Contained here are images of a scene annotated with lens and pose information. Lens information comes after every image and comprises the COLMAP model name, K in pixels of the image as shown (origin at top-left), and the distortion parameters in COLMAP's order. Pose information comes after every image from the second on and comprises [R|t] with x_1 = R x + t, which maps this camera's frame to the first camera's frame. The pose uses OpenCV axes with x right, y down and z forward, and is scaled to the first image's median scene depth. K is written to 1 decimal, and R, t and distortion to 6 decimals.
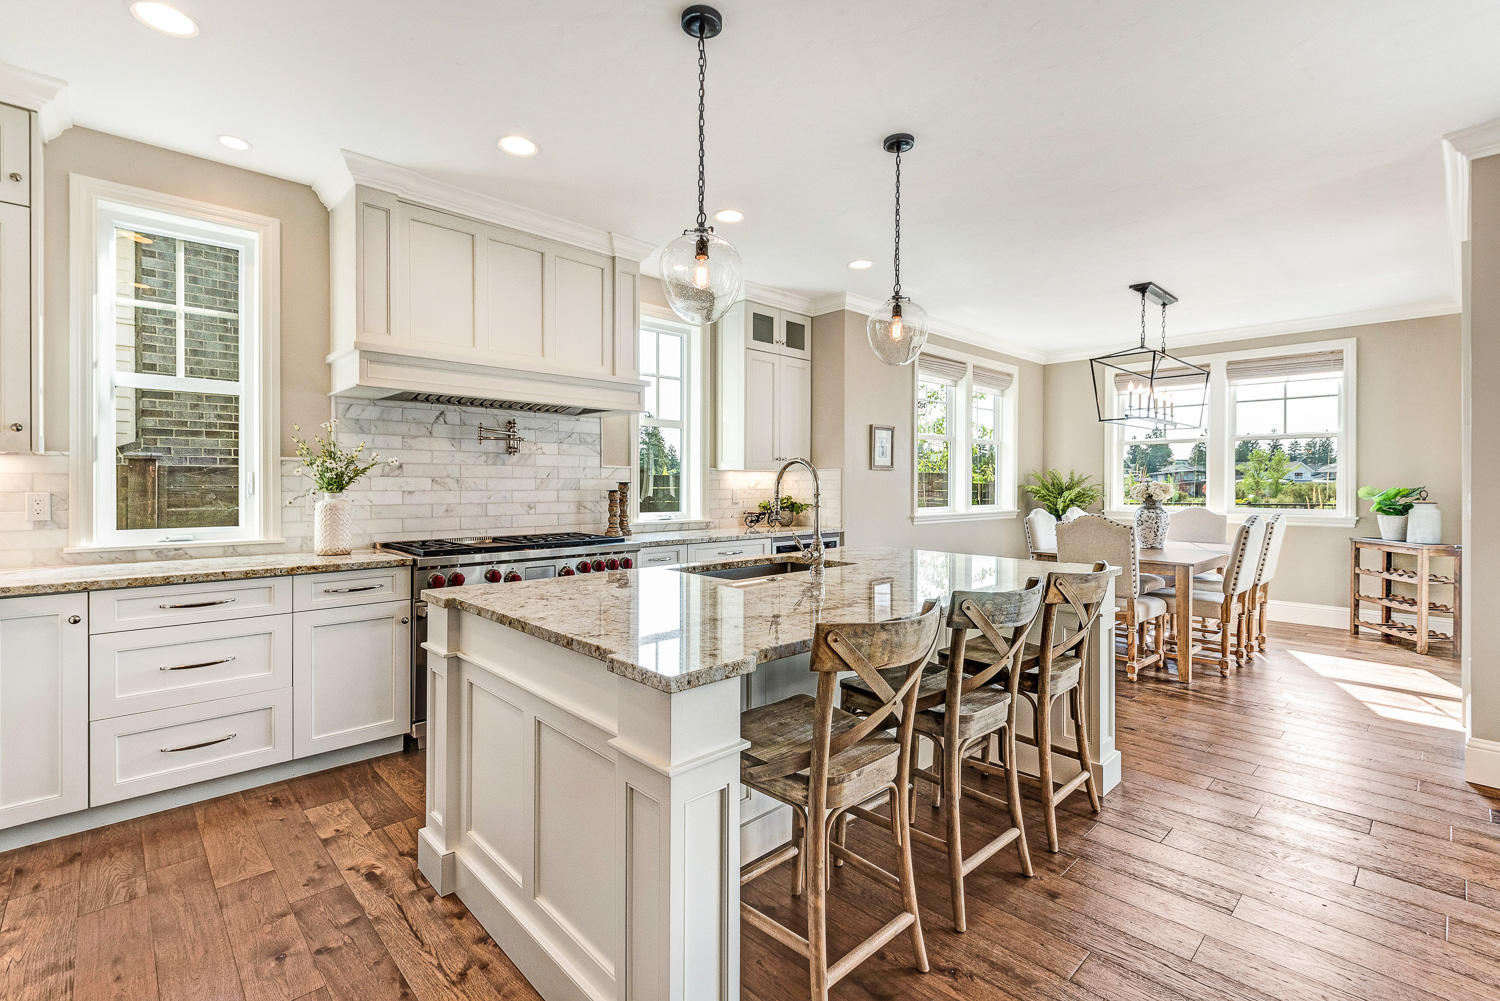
lens RADIAL K [[685.6, 0, 752.2], [0, 685.6, 501.4], [0, 0, 1]] dist [0.005936, -0.000155]
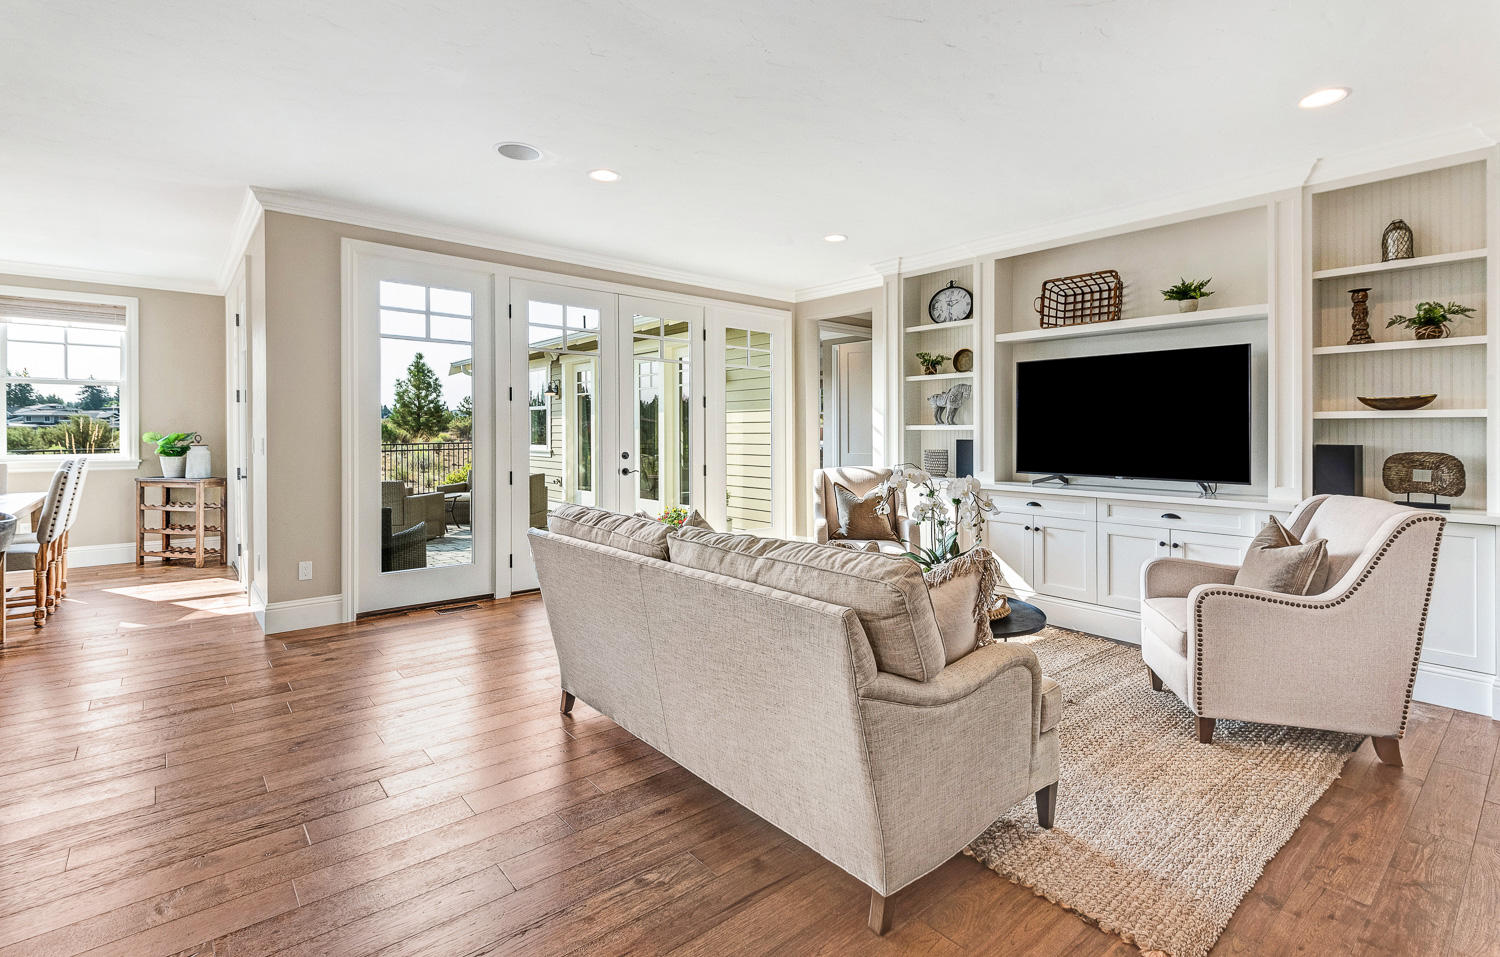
lens RADIAL K [[690.1, 0, 756.0], [0, 690.1, 438.1], [0, 0, 1]] dist [0.015450, -0.000147]
pose [[0.067343, -0.009536, 0.997684, -0.196340], [0.015963, 0.999837, 0.008479, -0.005078], [-0.997602, 0.015355, 0.067484, -0.074507]]
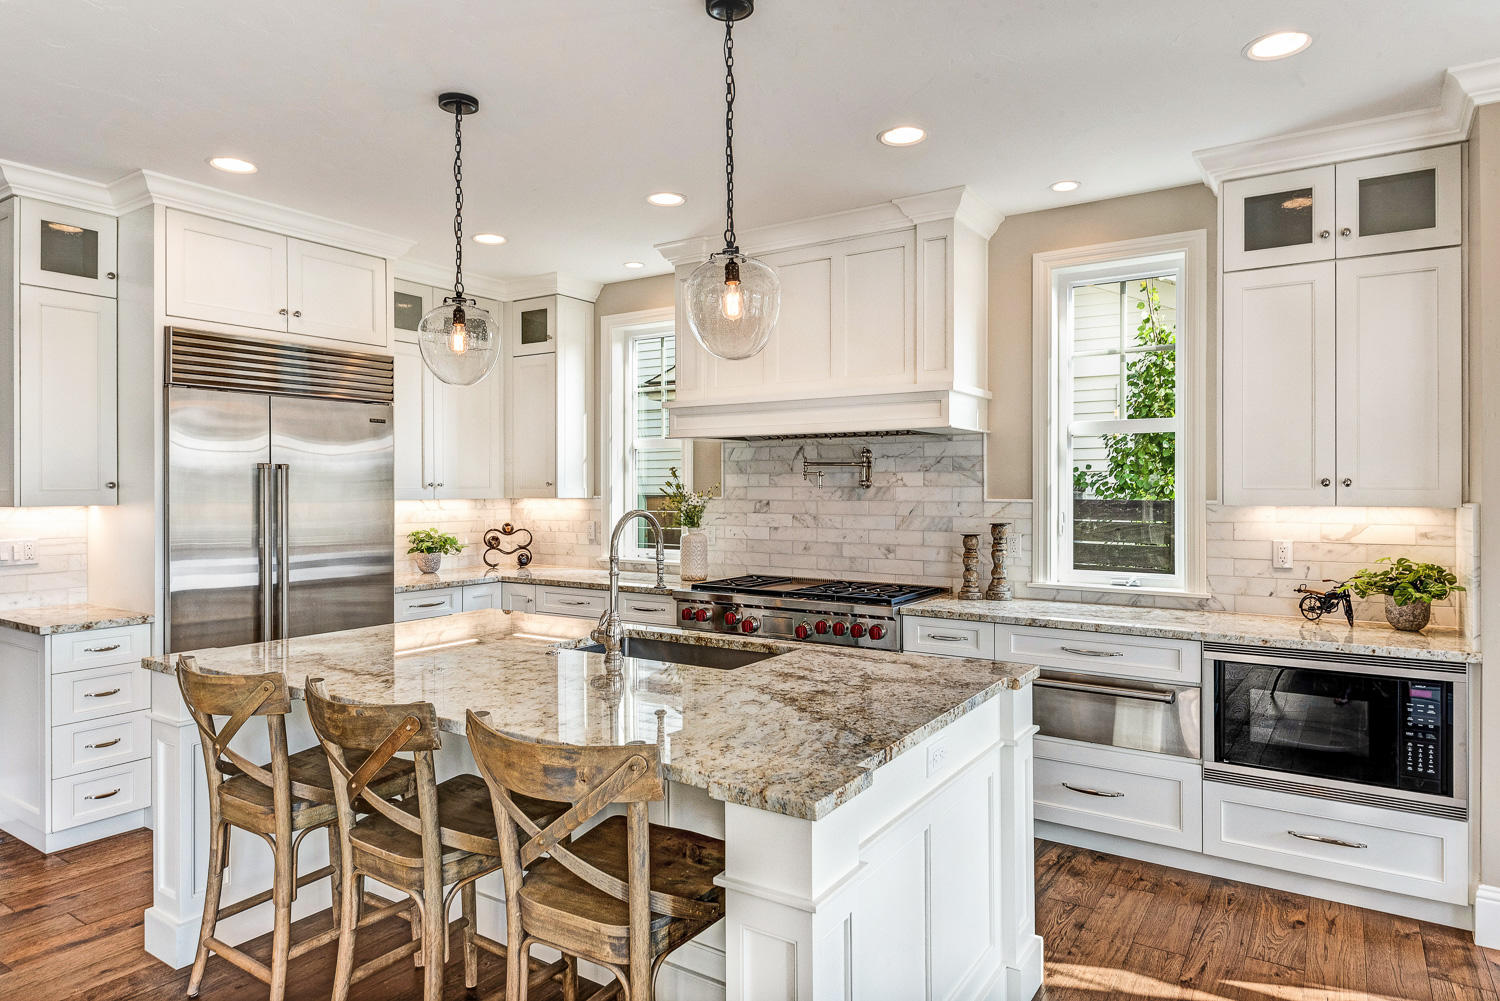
lens RADIAL K [[882.5, 0, 755.1], [0, 882.5, 488.5], [0, 0, 1]] dist [0.020029, -0.003408]
pose [[0.212989, -0.001209, -0.977054, 0.544038], [-0.022164, 0.999736, -0.006069, -0.044715], [0.976803, 0.022948, 0.212906, 0.480824]]
